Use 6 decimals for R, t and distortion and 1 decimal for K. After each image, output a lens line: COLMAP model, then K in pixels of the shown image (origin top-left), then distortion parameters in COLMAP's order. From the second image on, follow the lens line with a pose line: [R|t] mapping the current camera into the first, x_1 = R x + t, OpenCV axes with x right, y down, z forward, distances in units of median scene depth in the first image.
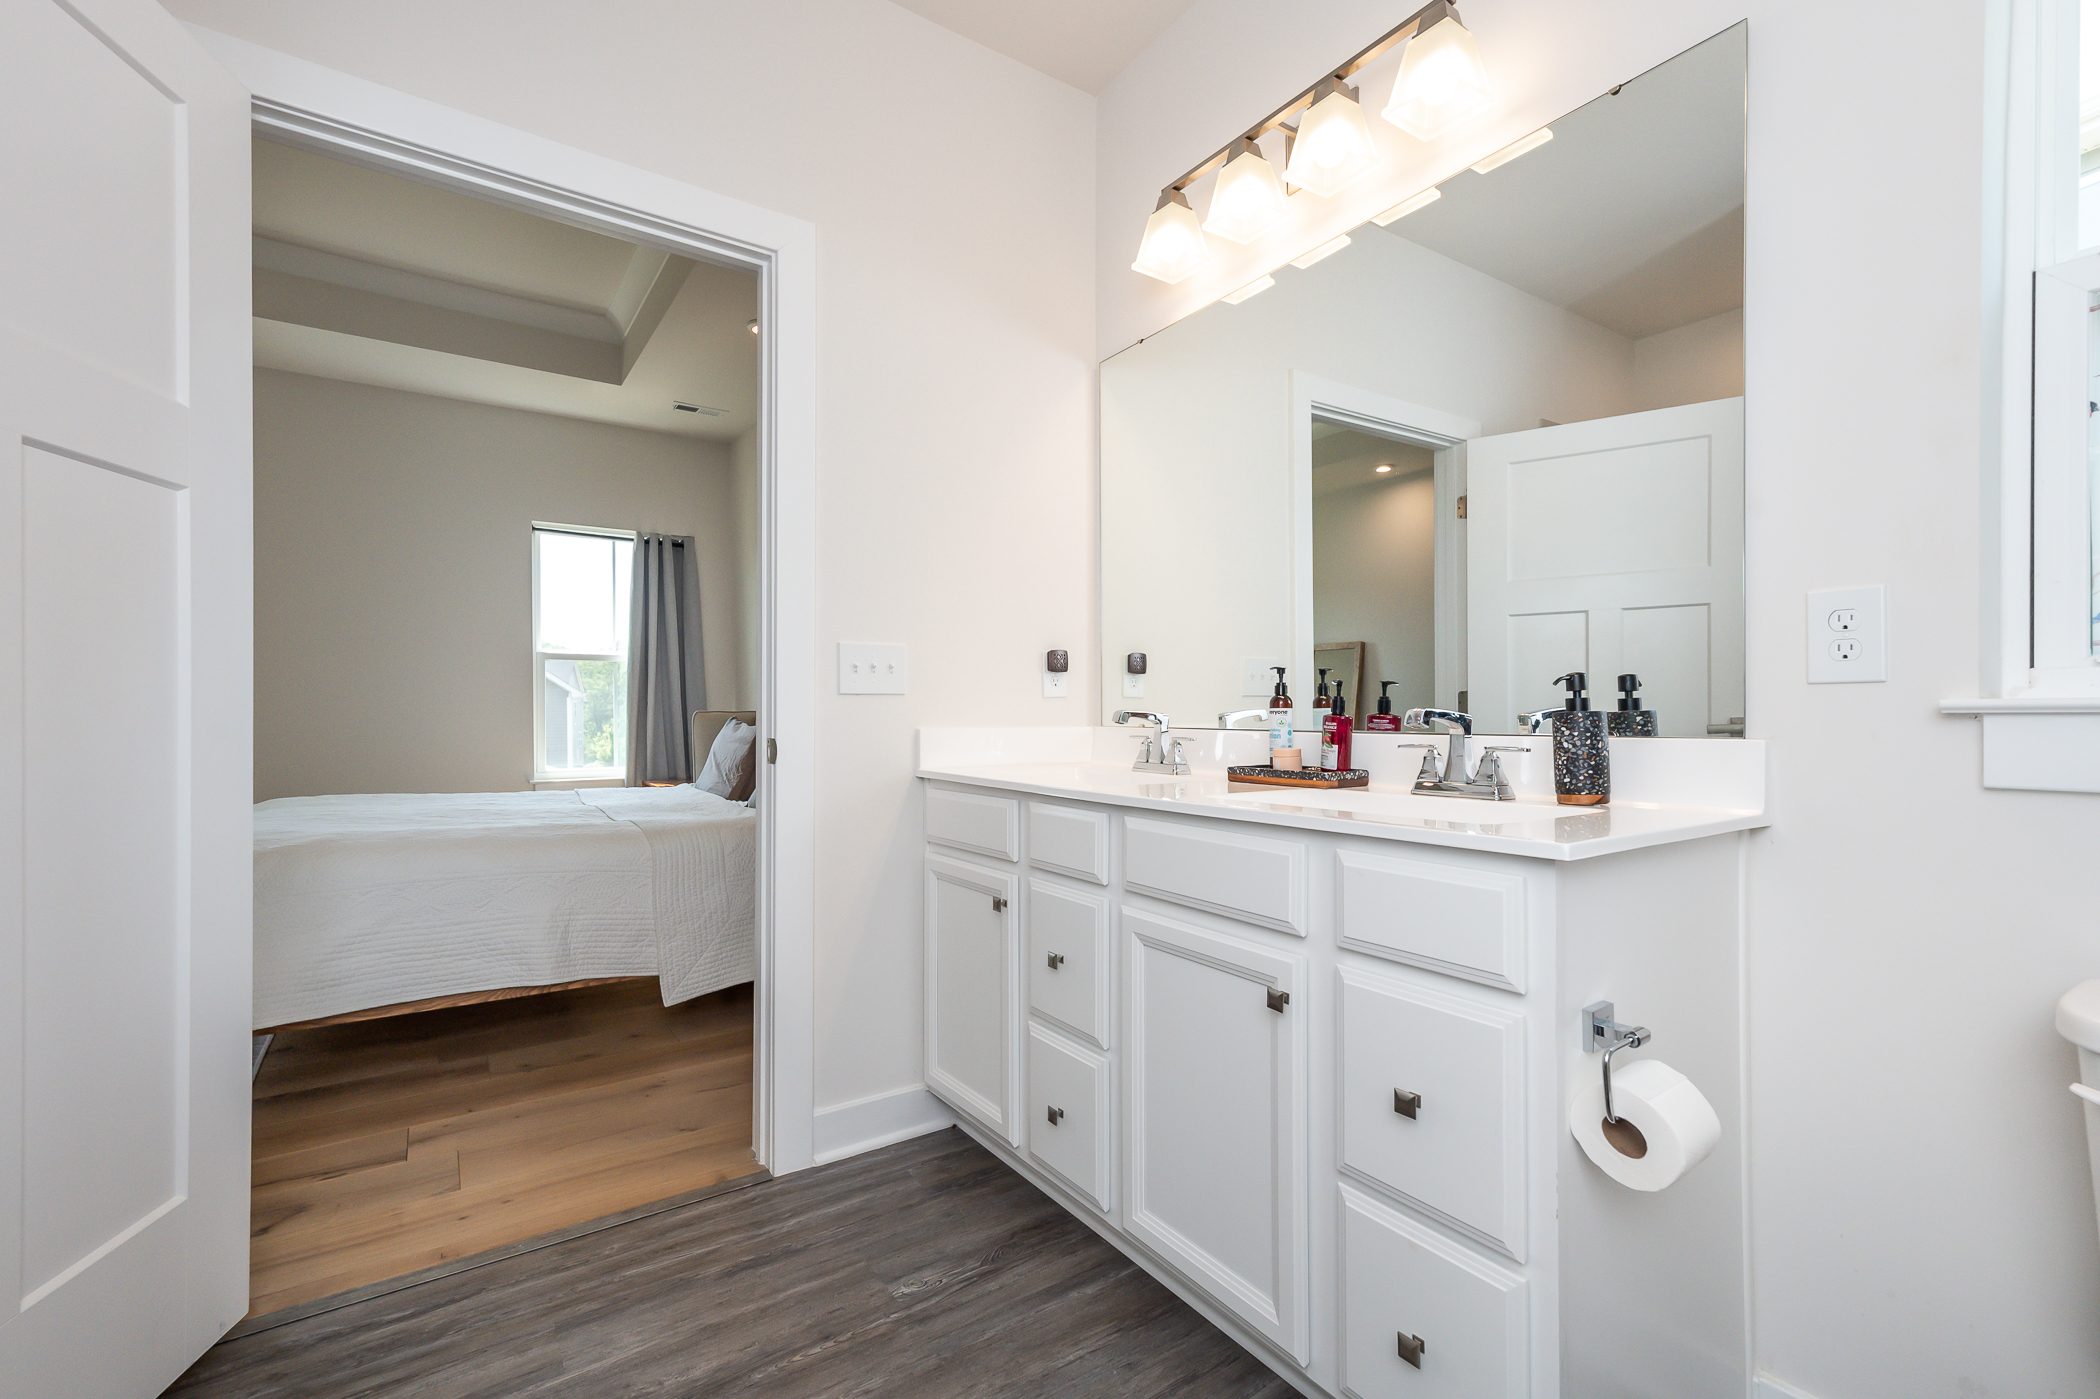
lens RADIAL K [[900.4, 0, 1057.1], [0, 900.4, 708.7], [0, 0, 1]] dist [0.001955, 0.000048]
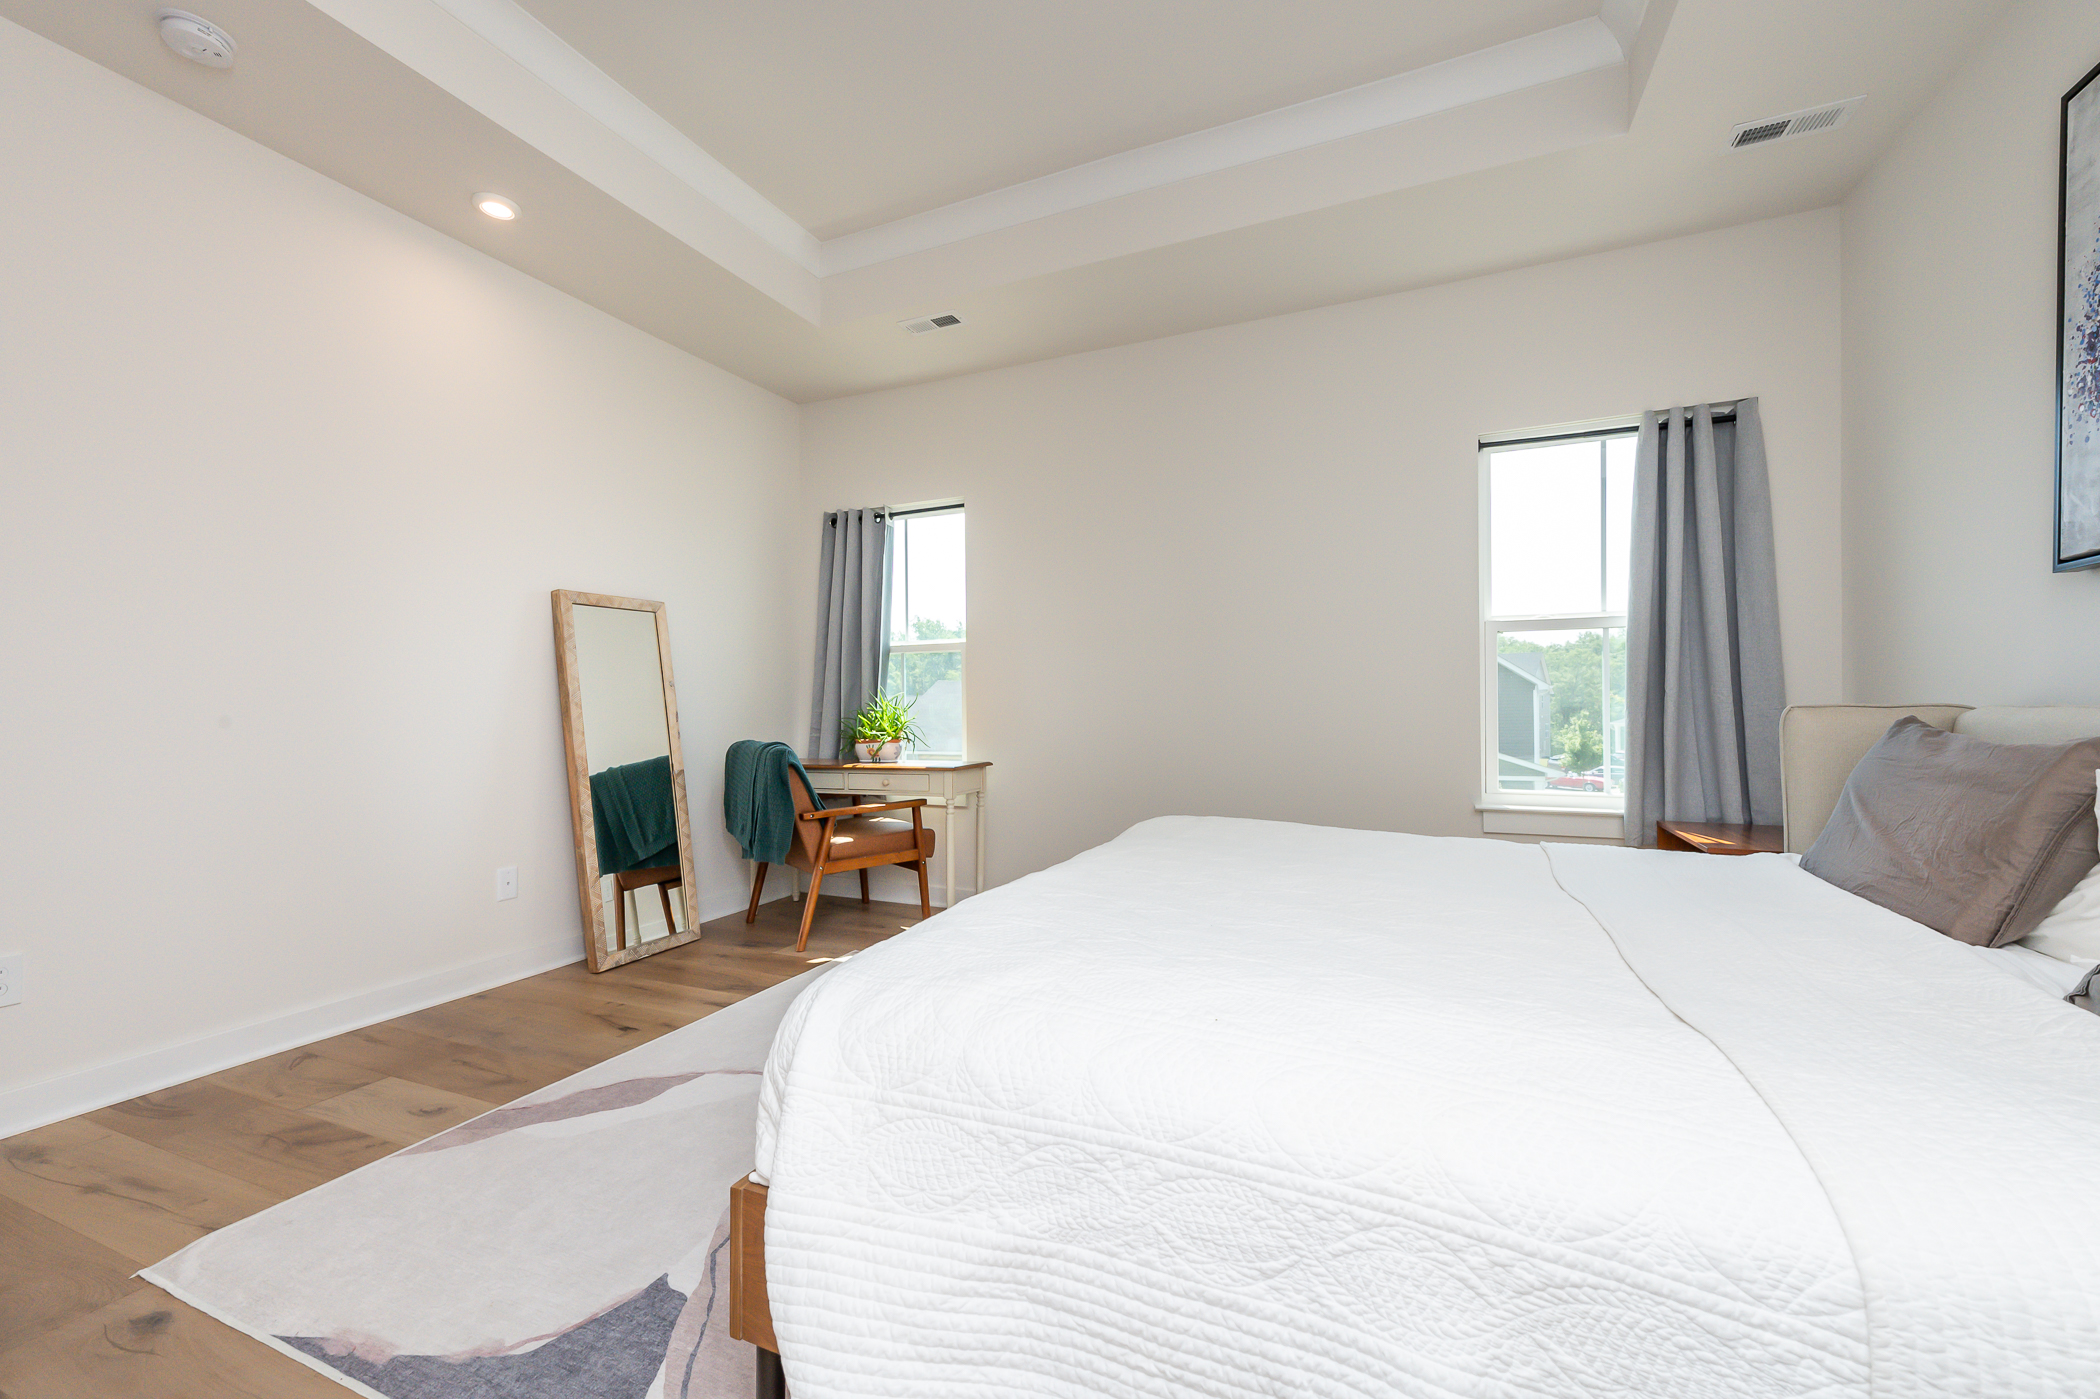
lens RADIAL K [[838.1, 0, 1054.5], [0, 838.1, 707.0], [0, 0, 1]] dist [0.012090, 0.000219]
pose [[0.526778, -0.002313, -0.850000, -0.186115], [0.008244, 0.999963, 0.002389, -0.001138], [0.849963, -0.008266, 0.526777, 0.346007]]
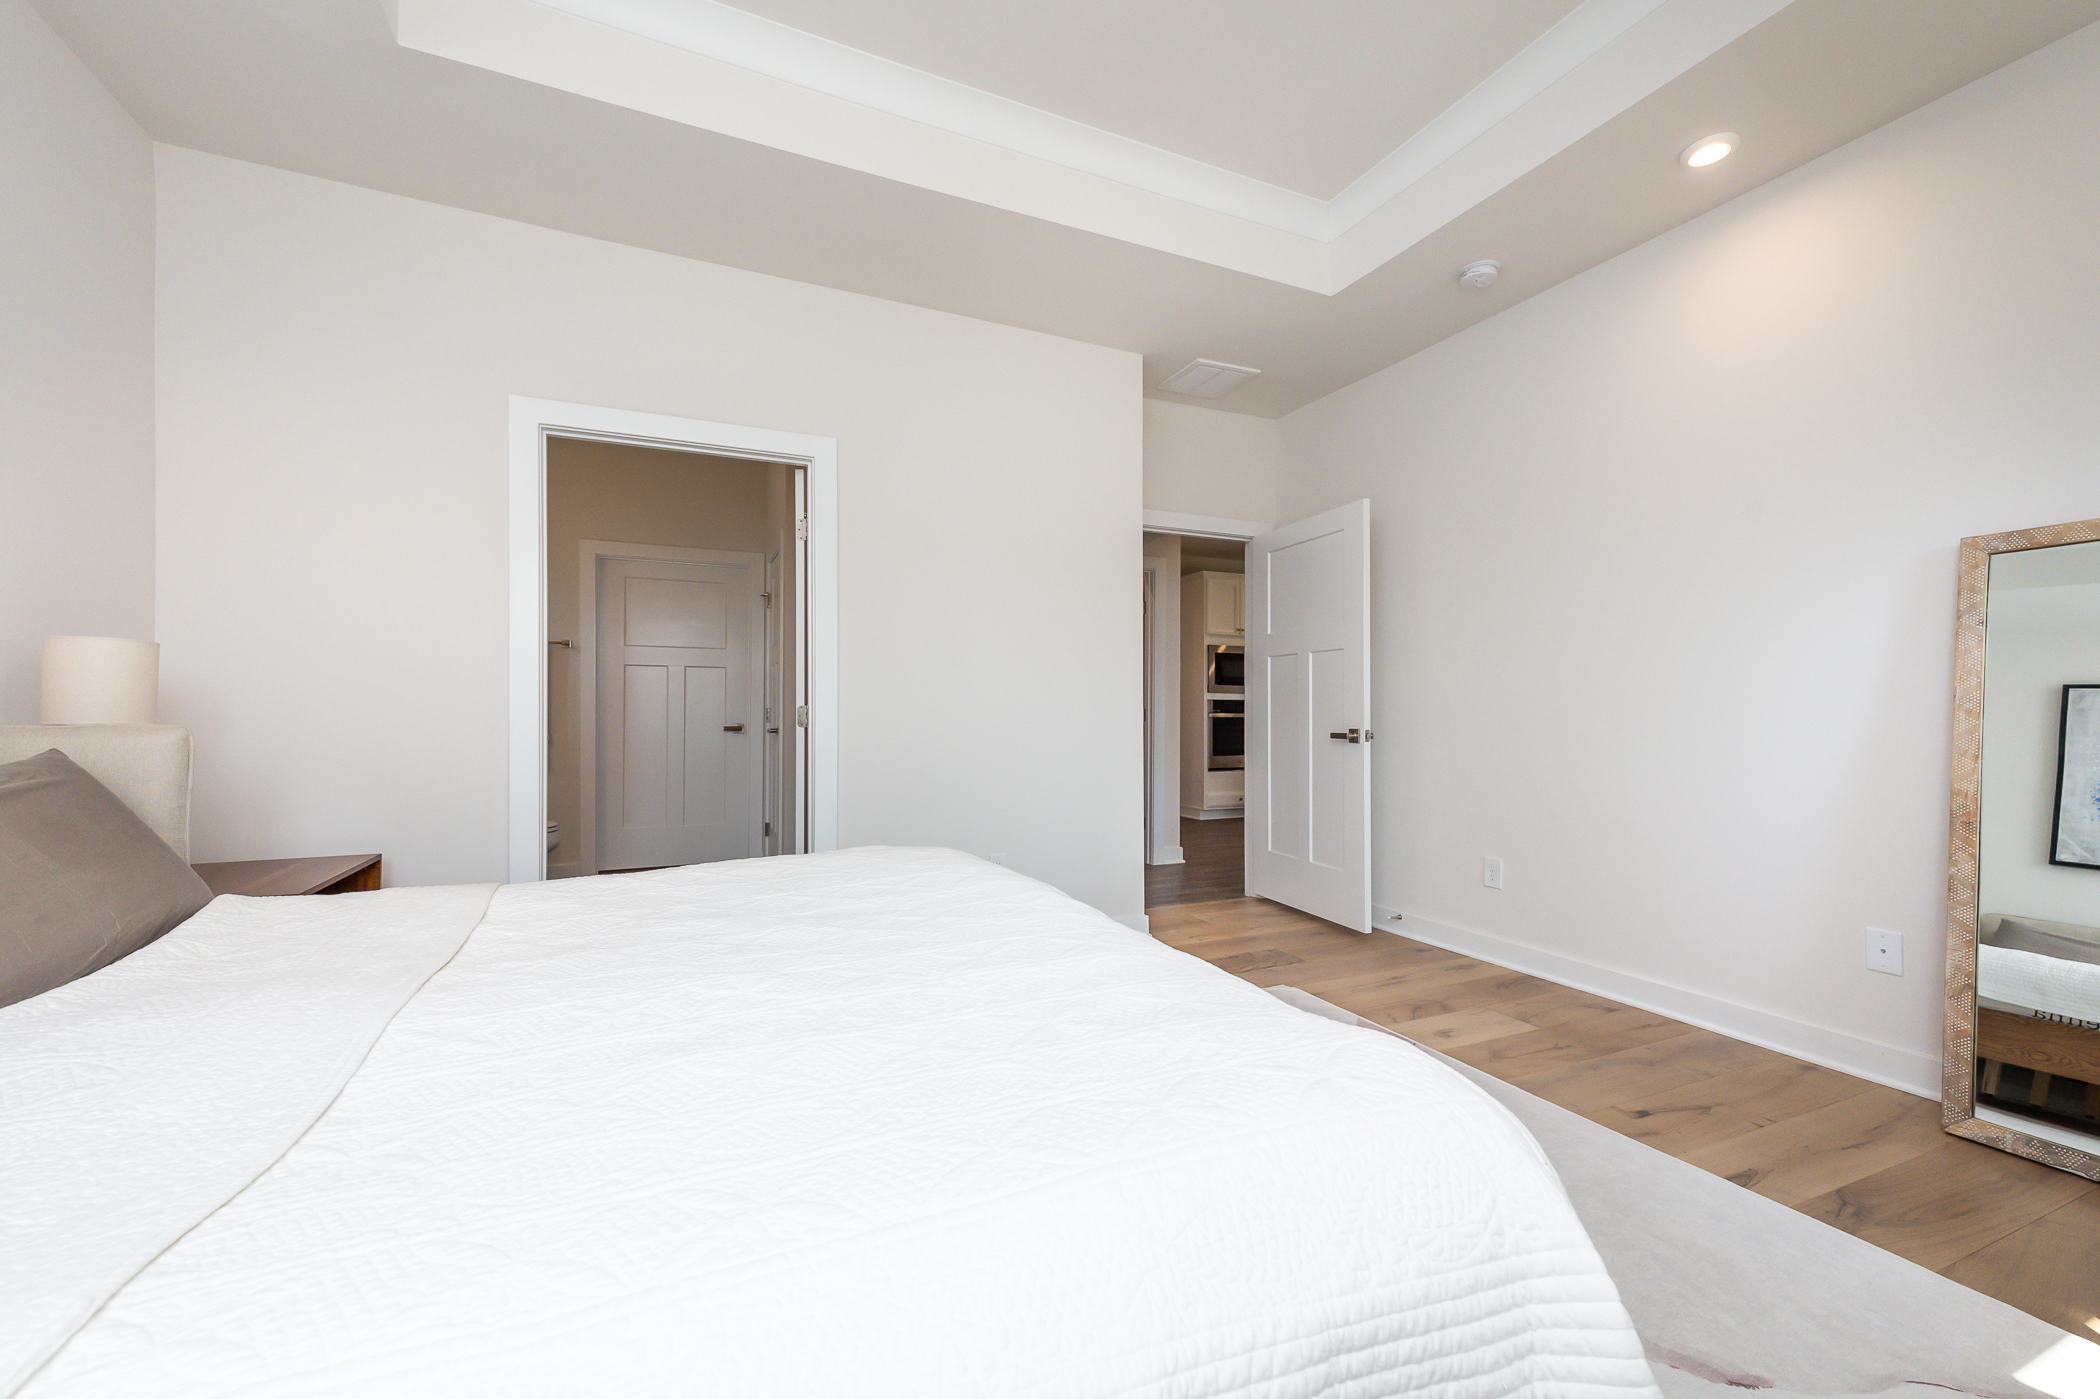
lens RADIAL K [[838.1, 0, 1037.2], [0, 838.1, 699.9], [0, 0, 1]] dist [0.012090, 0.000219]
pose [[-0.986928, -0.004197, 0.161109, -0.523344], [-0.005178, 0.999971, -0.005672, -0.006548], [-0.161081, -0.006432, -0.986920, 0.844040]]
